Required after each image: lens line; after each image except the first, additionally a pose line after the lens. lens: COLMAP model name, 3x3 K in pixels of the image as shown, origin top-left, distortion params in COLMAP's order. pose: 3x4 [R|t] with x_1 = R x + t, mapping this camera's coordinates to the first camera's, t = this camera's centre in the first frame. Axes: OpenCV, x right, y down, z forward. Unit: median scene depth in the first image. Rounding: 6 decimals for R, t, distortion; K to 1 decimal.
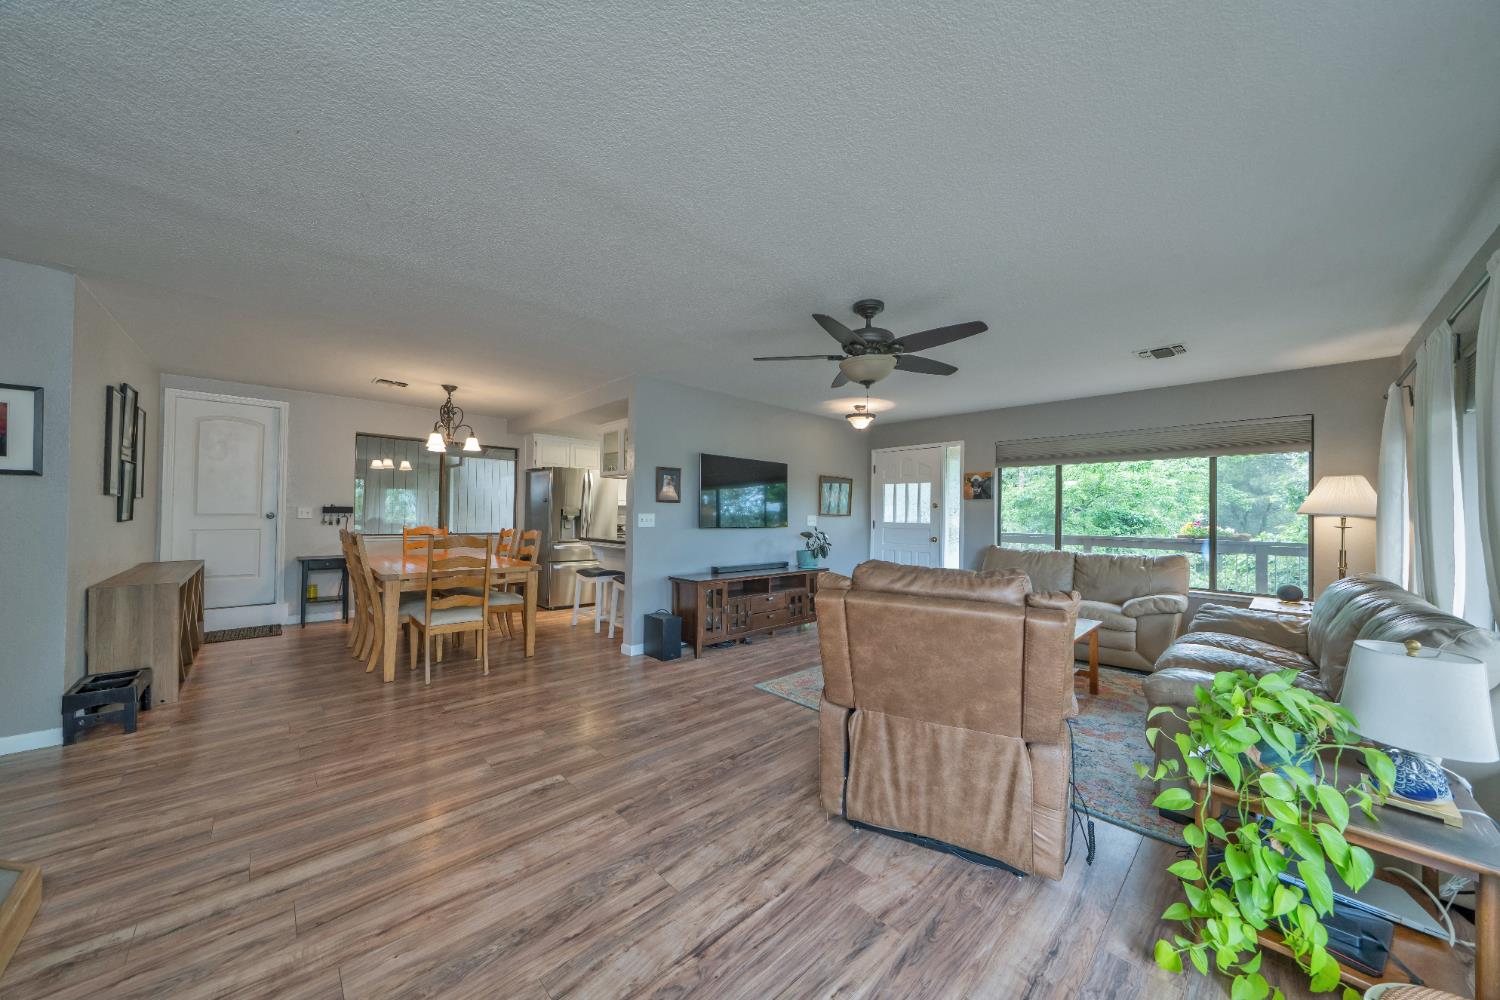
lens RADIAL K [[507.7, 0, 736.6], [0, 507.7, 502.9], [0, 0, 1]] dist [-0.004342, -0.000014]
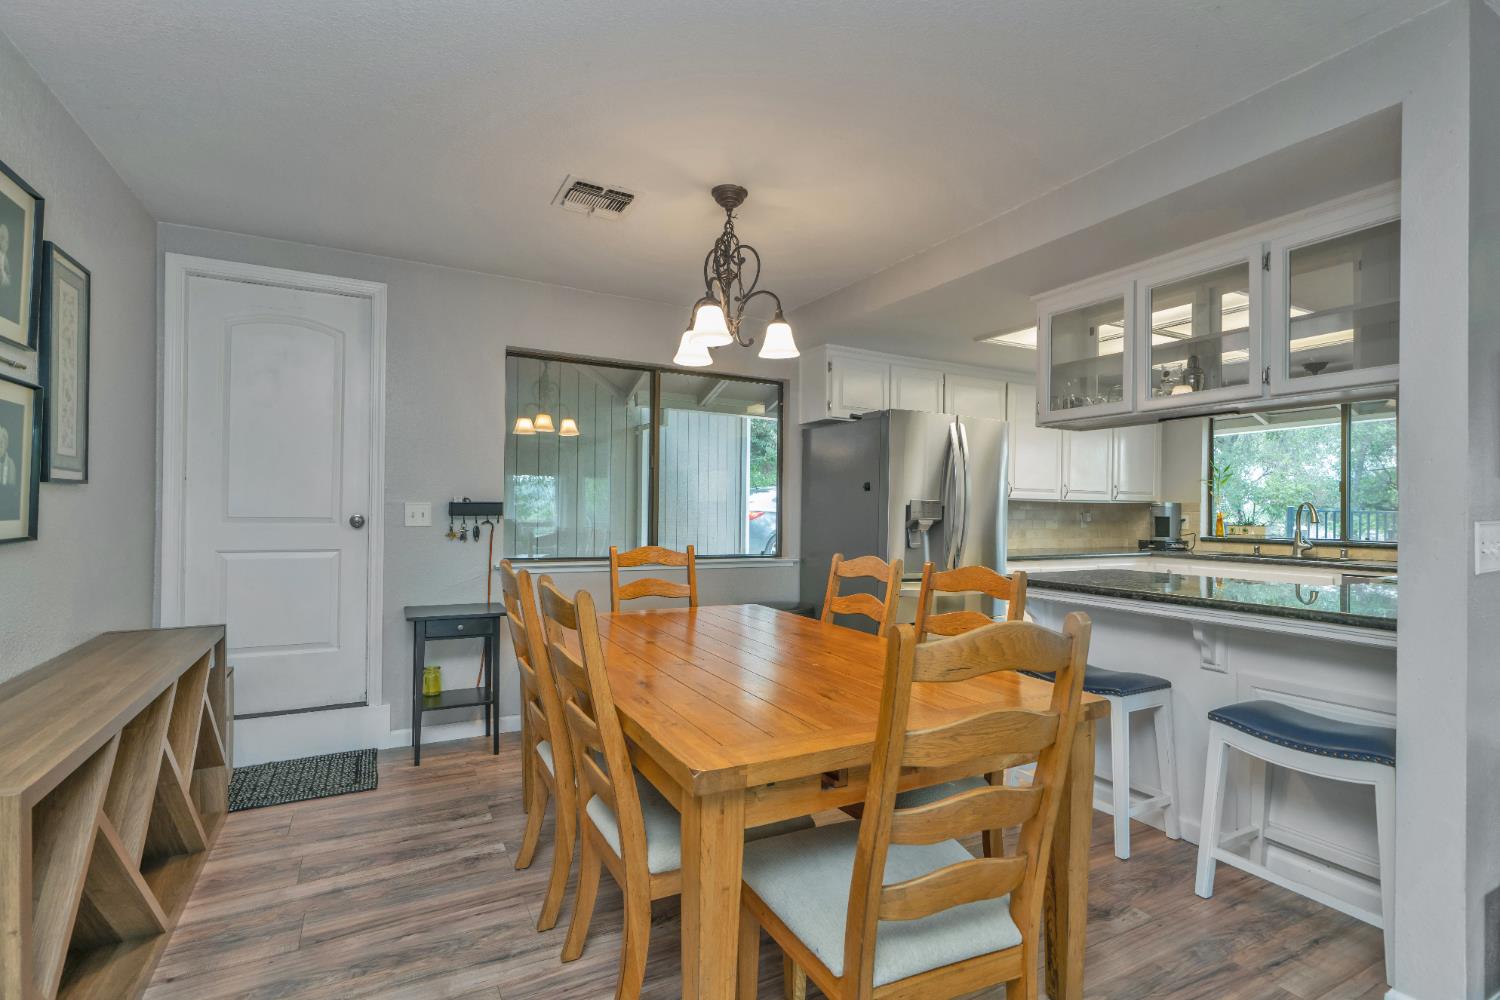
lens RADIAL K [[701.5, 0, 745.5], [0, 701.5, 505.3], [0, 0, 1]] dist [0.000819, 0.000770]
pose [[0.965026, -0.001570, -0.262150, -0.413306], [0.004645, 0.999927, 0.011113, 0.004880], [0.262113, -0.011942, 0.964963, 0.480362]]
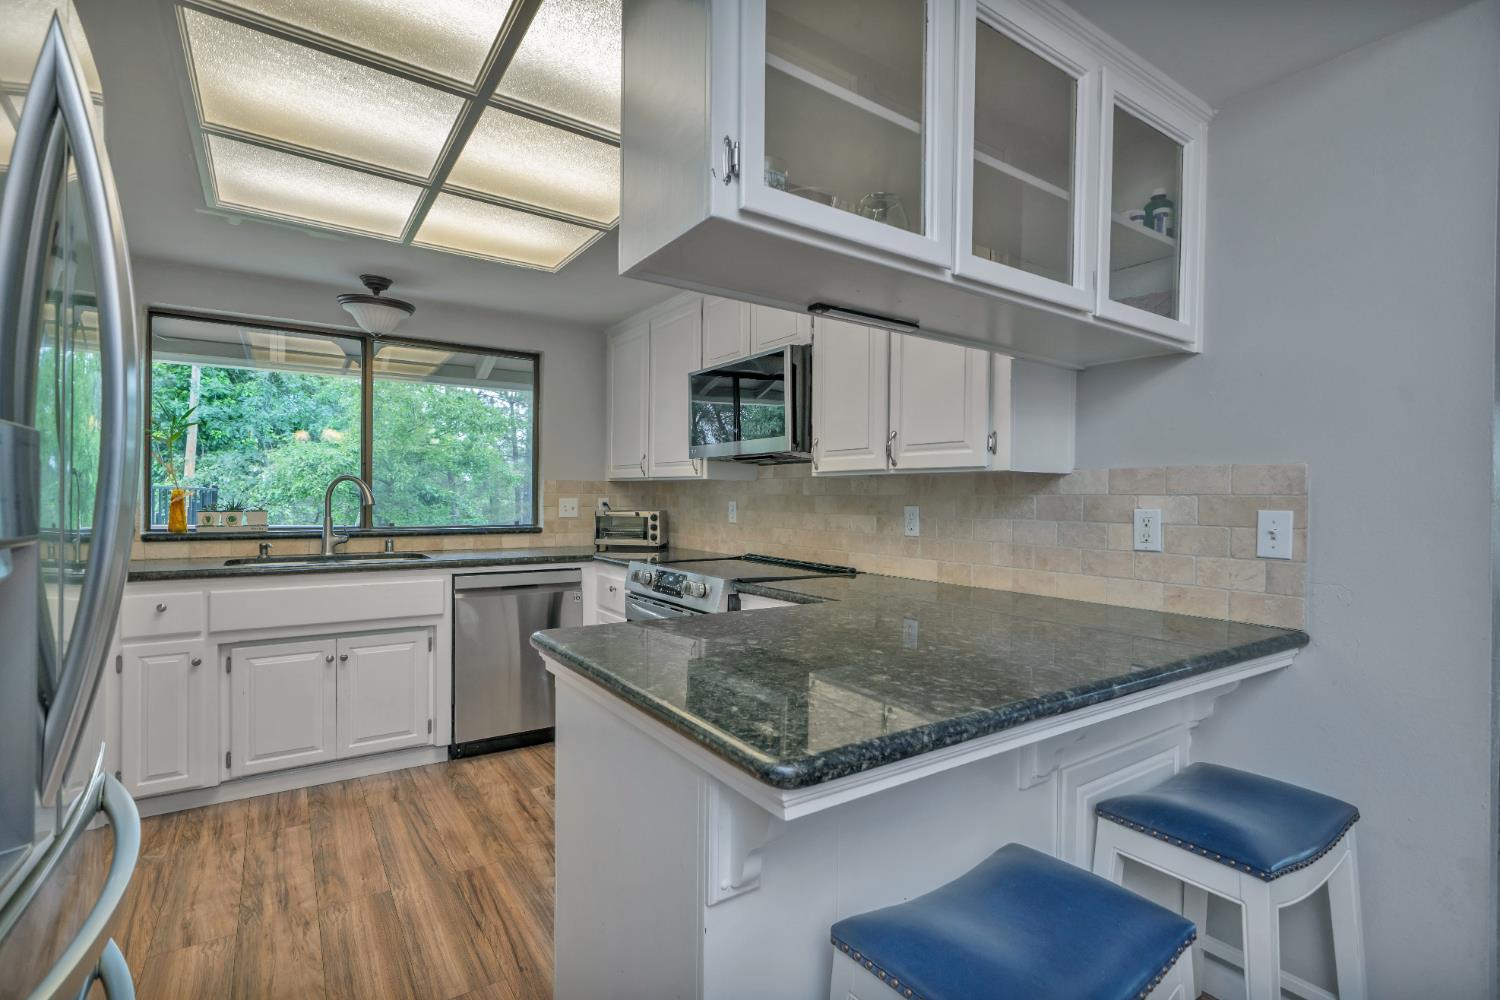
lens RADIAL K [[701.5, 0, 731.5], [0, 701.5, 506.9], [0, 0, 1]] dist [0.000819, 0.000770]
pose [[0.171684, -0.022630, 0.984892, -0.515990], [-0.031563, 0.999097, 0.028459, 0.014159], [-0.984646, -0.035972, 0.170815, 1.136634]]
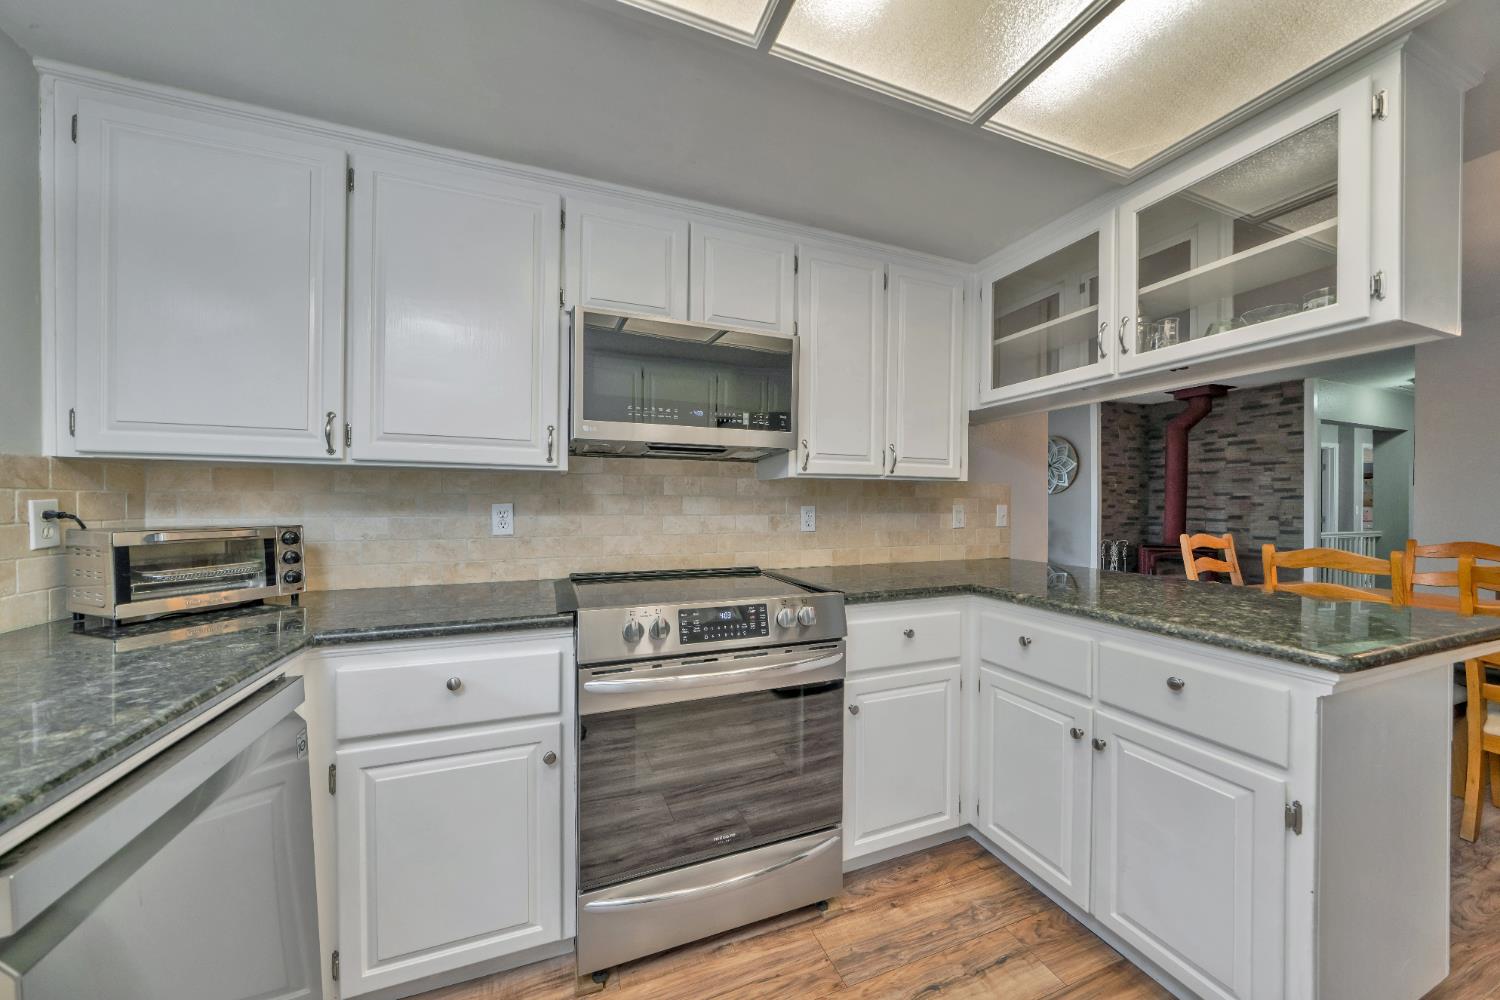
lens RADIAL K [[507.7, 0, 743.6], [0, 507.7, 505.3], [0, 0, 1]] dist [-0.004342, -0.000014]
pose [[-0.925552, -0.017501, 0.378215, -0.097767], [-0.023609, 0.999655, -0.011518, 0.030150], [-0.377883, -0.019590, -0.925646, 1.525264]]
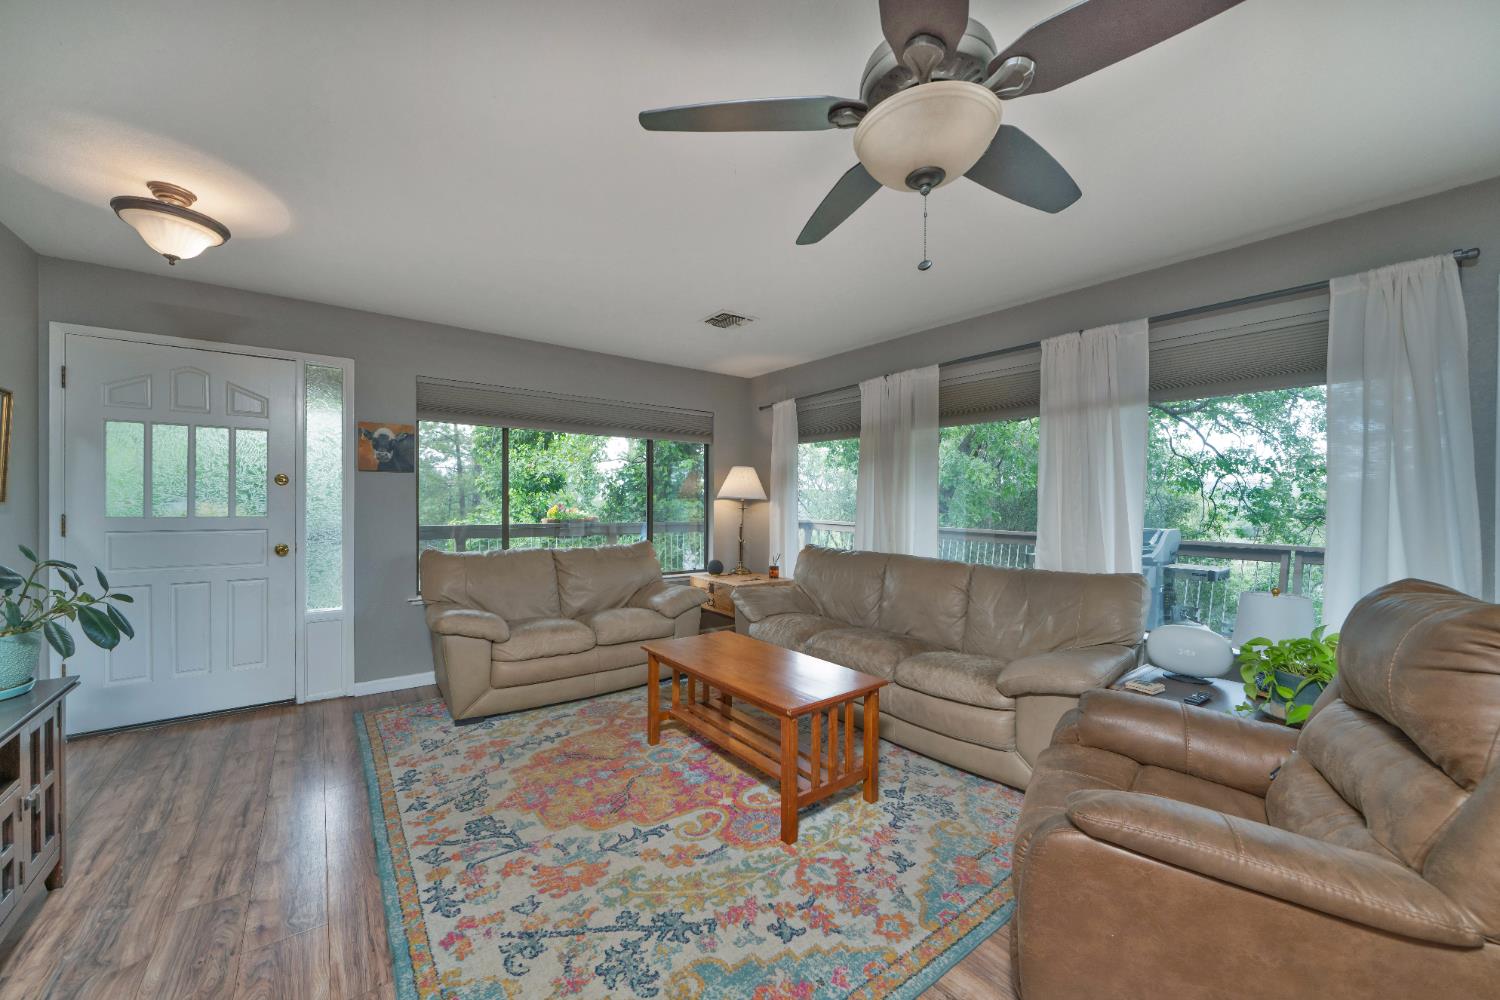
lens RADIAL K [[559.9, 0, 739.6], [0, 559.9, 508.0], [0, 0, 1]] dist [-0.006134, 0.001305]
pose [[0.099965, -0.021756, 0.994753, -0.117579], [-0.024787, 0.999396, 0.024348, 0.010516], [-0.994682, -0.027091, 0.099366, 0.632093]]
